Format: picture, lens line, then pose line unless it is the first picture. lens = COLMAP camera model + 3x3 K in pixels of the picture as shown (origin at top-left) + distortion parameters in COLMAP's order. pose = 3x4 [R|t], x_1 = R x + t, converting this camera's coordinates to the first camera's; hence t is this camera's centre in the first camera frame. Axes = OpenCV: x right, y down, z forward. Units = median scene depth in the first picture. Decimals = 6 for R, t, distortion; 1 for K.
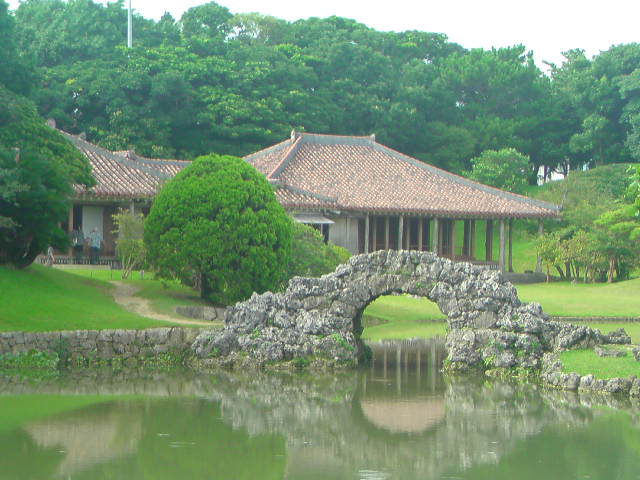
lens RADIAL K [[534.9, 0, 320.1], [0, 534.9, 241.3], [0, 0, 1]] dist [0.061126, 0.001561]
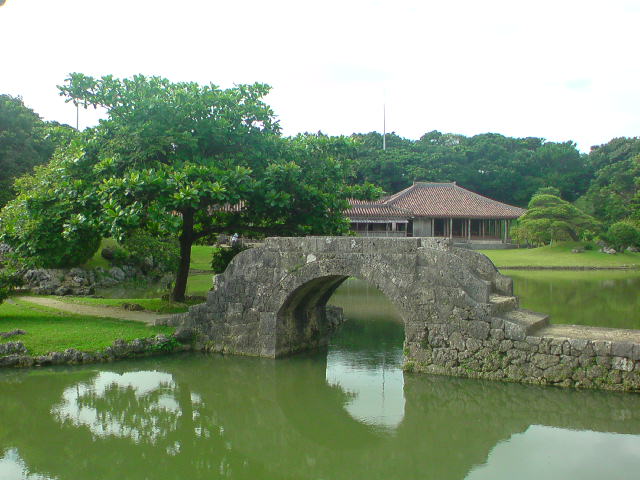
lens RADIAL K [[256.1, 0, 319.9], [0, 256.1, 238.4], [0, 0, 1]] dist [-0.001266, -0.000209]
pose [[0.993995, -0.019255, -0.107719, -0.518874], [0.021922, 0.999480, 0.023630, -0.005484], [0.107208, -0.025850, 0.993901, -0.156718]]
